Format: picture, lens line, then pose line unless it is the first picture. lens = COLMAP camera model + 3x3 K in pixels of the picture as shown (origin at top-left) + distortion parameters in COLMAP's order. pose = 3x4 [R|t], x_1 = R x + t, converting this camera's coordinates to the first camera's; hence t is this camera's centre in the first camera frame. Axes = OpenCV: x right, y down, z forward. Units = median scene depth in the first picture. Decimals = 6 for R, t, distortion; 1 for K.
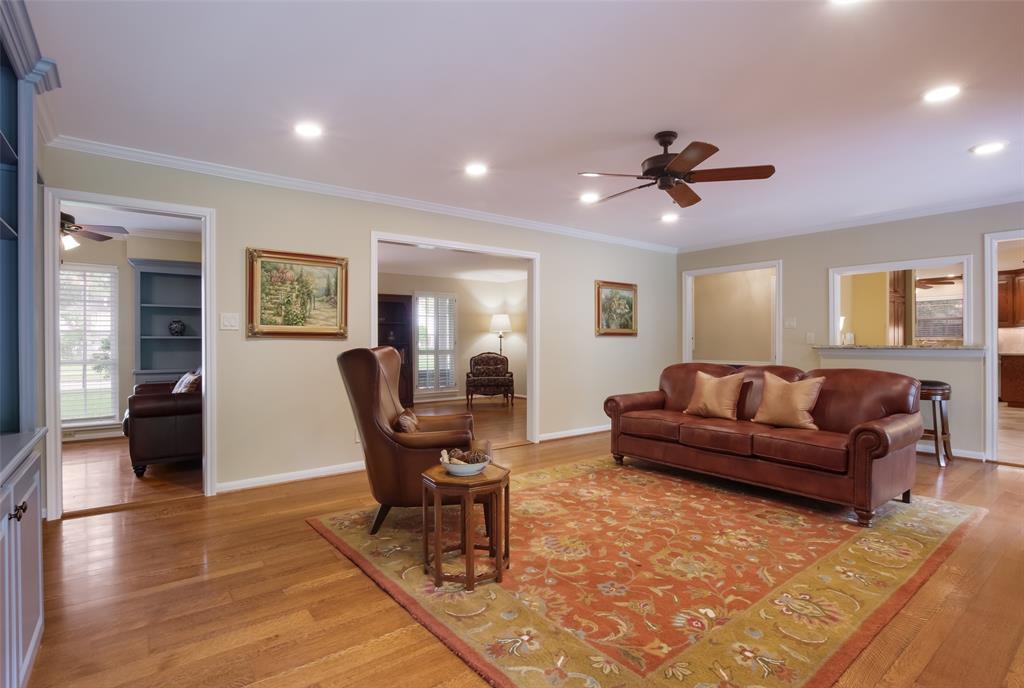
lens RADIAL K [[500.1, 0, 512.2], [0, 500.1, 338.0], [0, 0, 1]] dist [-0.004317, -0.000599]
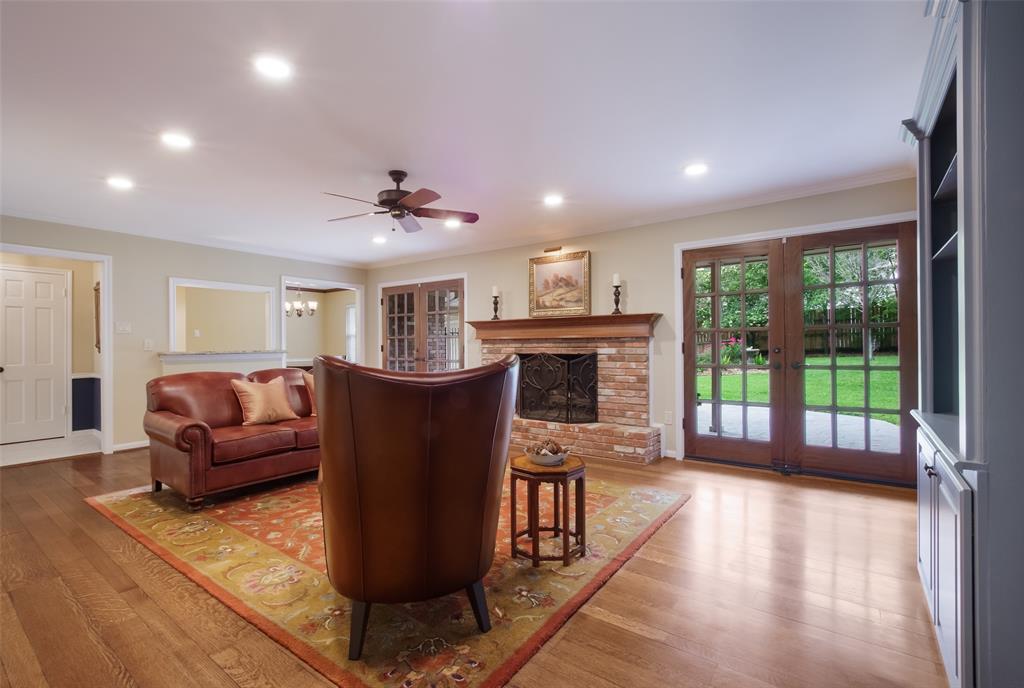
lens RADIAL K [[462.9, 0, 515.8], [0, 462.9, 348.3], [0, 0, 1]] dist [-0.025151, 0.001292]
pose [[-0.258543, -0.002689, 0.965996, -0.624470], [0.012343, 0.999905, 0.006086, 0.014831], [-0.965921, 0.013497, -0.258486, 0.796398]]
